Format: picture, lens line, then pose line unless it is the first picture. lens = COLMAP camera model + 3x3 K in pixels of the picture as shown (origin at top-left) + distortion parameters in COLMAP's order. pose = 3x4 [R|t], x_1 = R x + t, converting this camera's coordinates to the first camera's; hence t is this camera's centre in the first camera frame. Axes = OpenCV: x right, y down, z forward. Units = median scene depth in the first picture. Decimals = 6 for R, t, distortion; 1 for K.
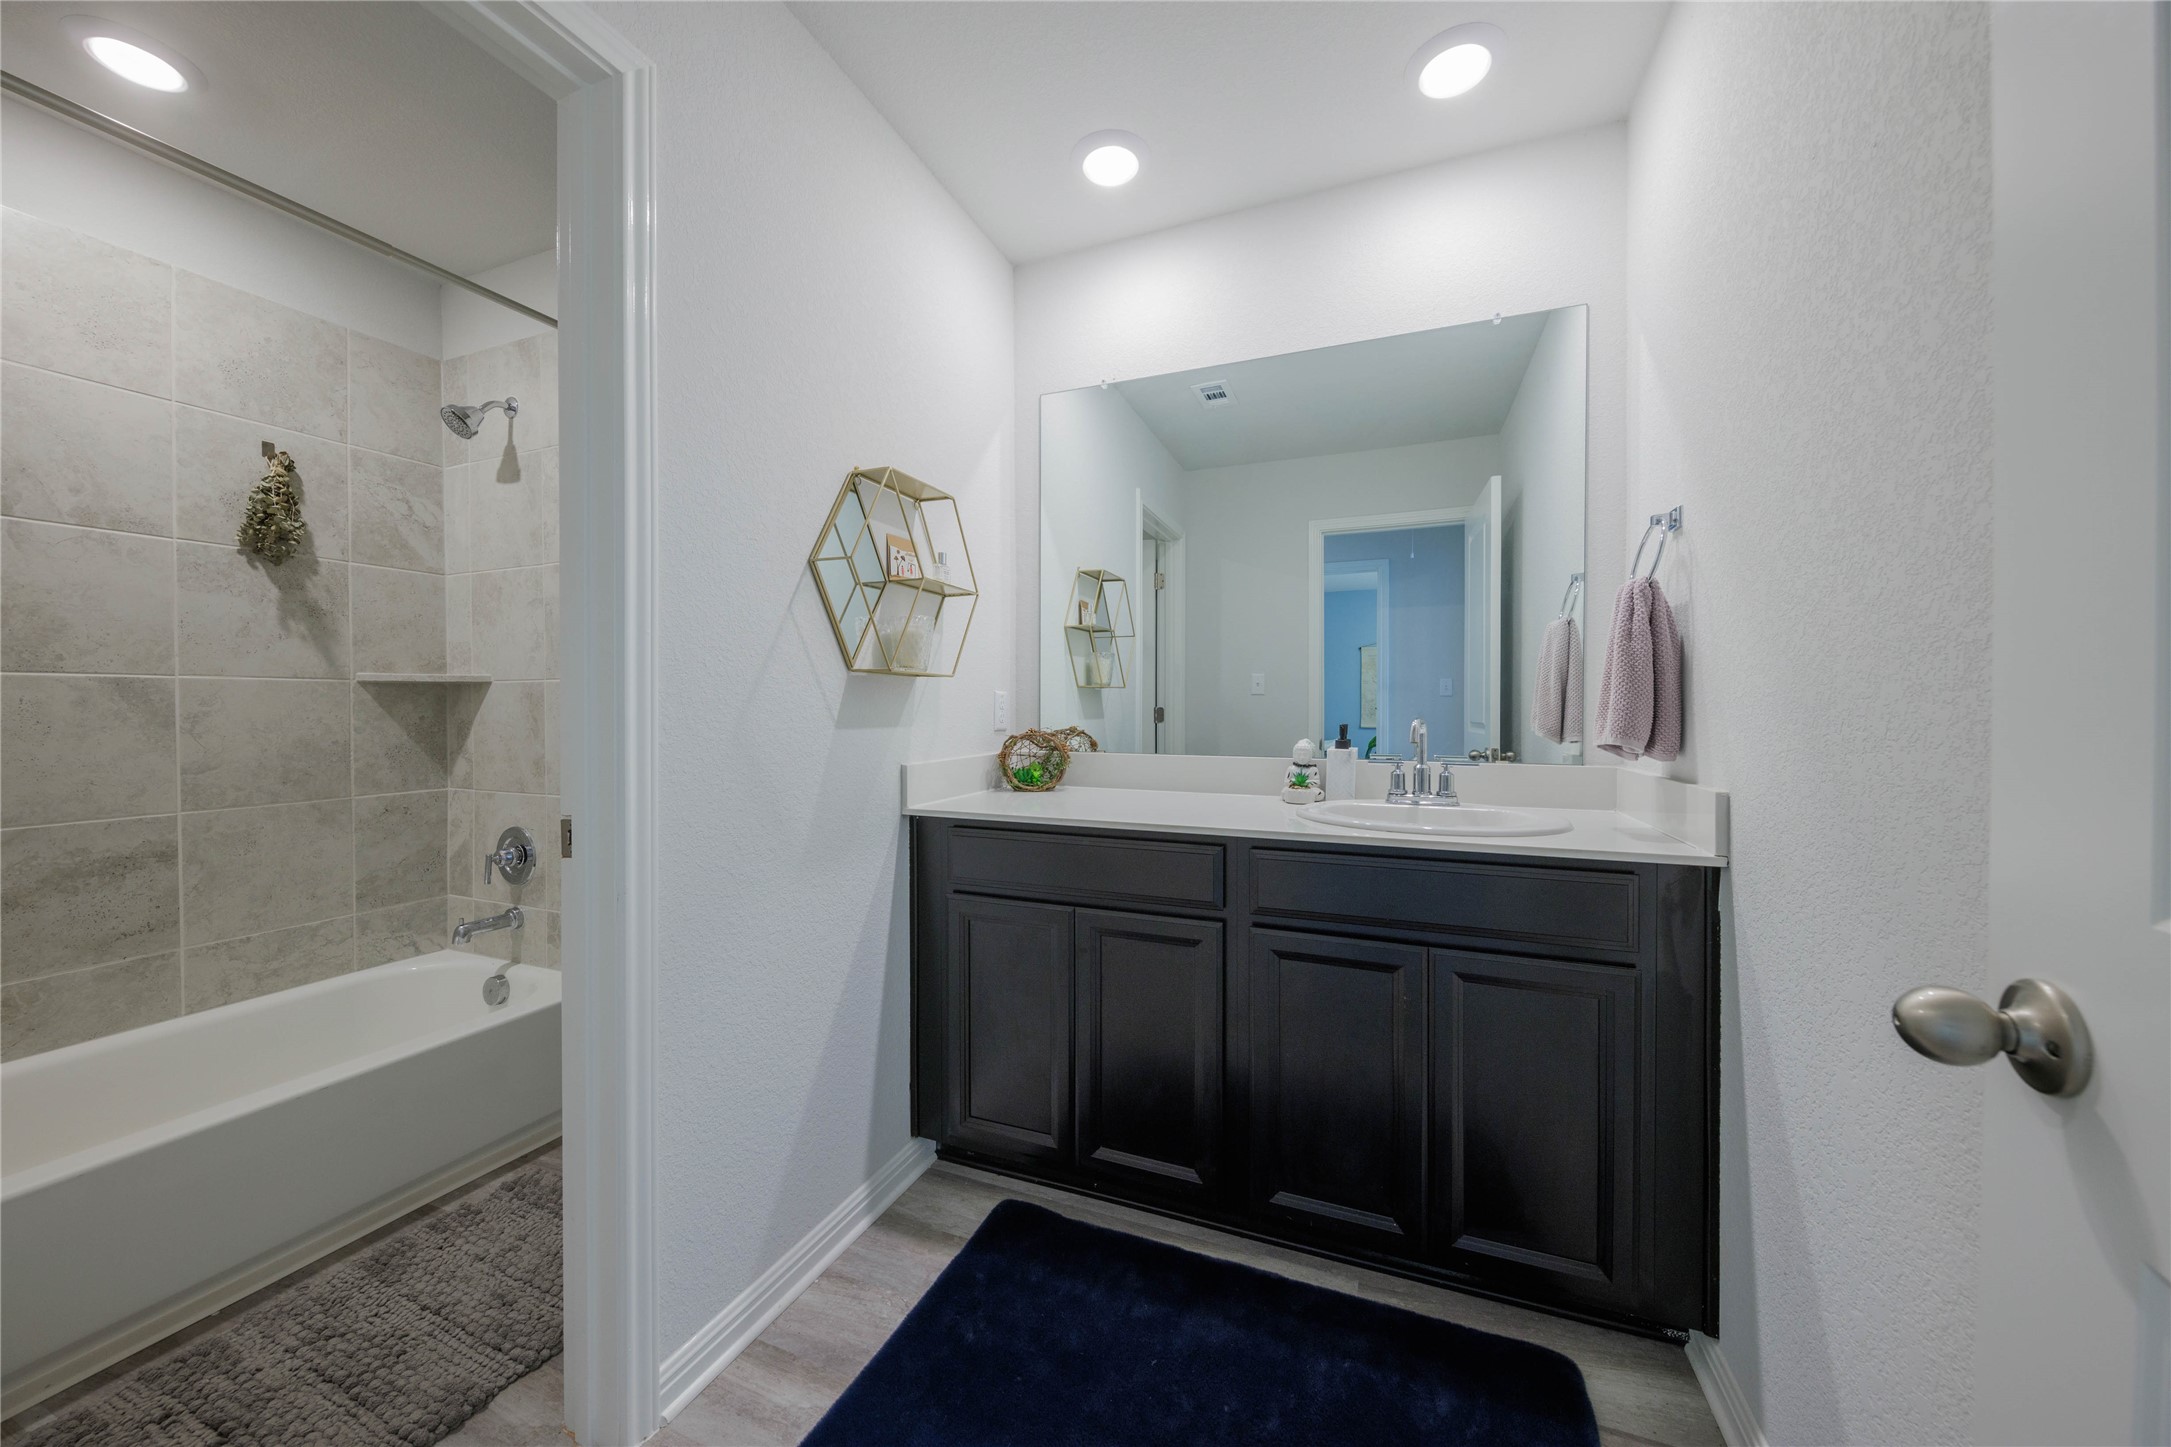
lens RADIAL K [[741.4, 0, 1079.6], [0, 741.4, 712.1], [0, 0, 1]] dist [0.001197, -0.001186]
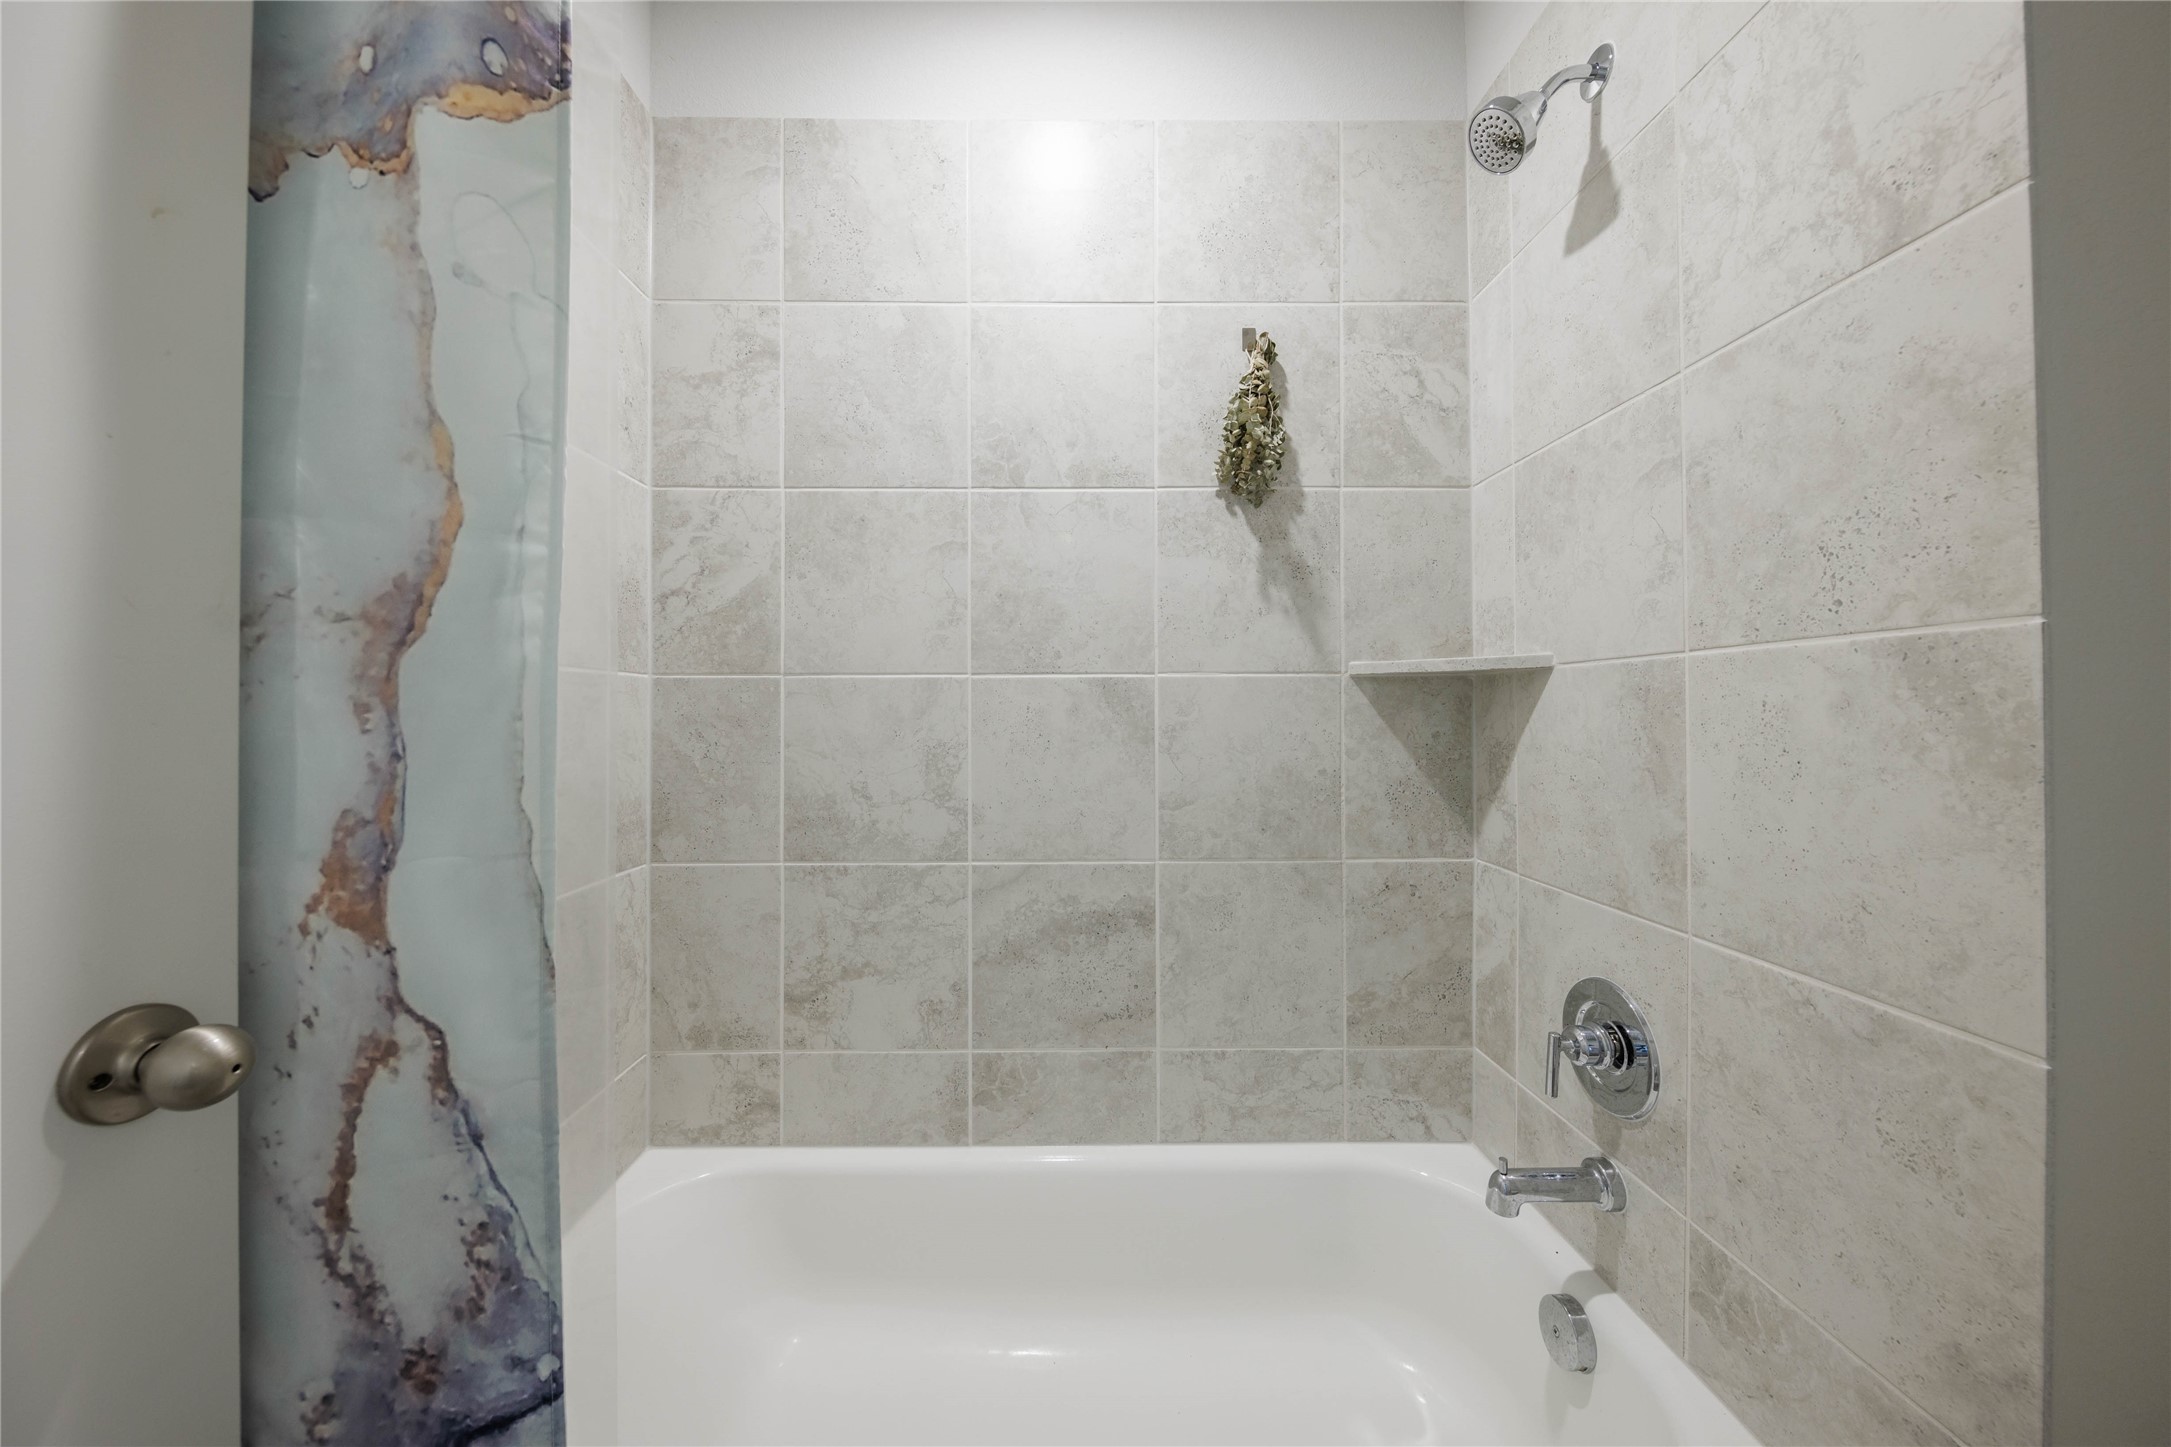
lens RADIAL K [[741.4, 0, 1071.1], [0, 741.4, 708.9], [0, 0, 1]] dist [0.001197, -0.001186]
pose [[0.374109, -0.004026, -0.927376, -0.489757], [-0.007216, 0.999948, -0.007252, -0.007209], [0.927356, 0.009405, 0.374061, 0.556500]]
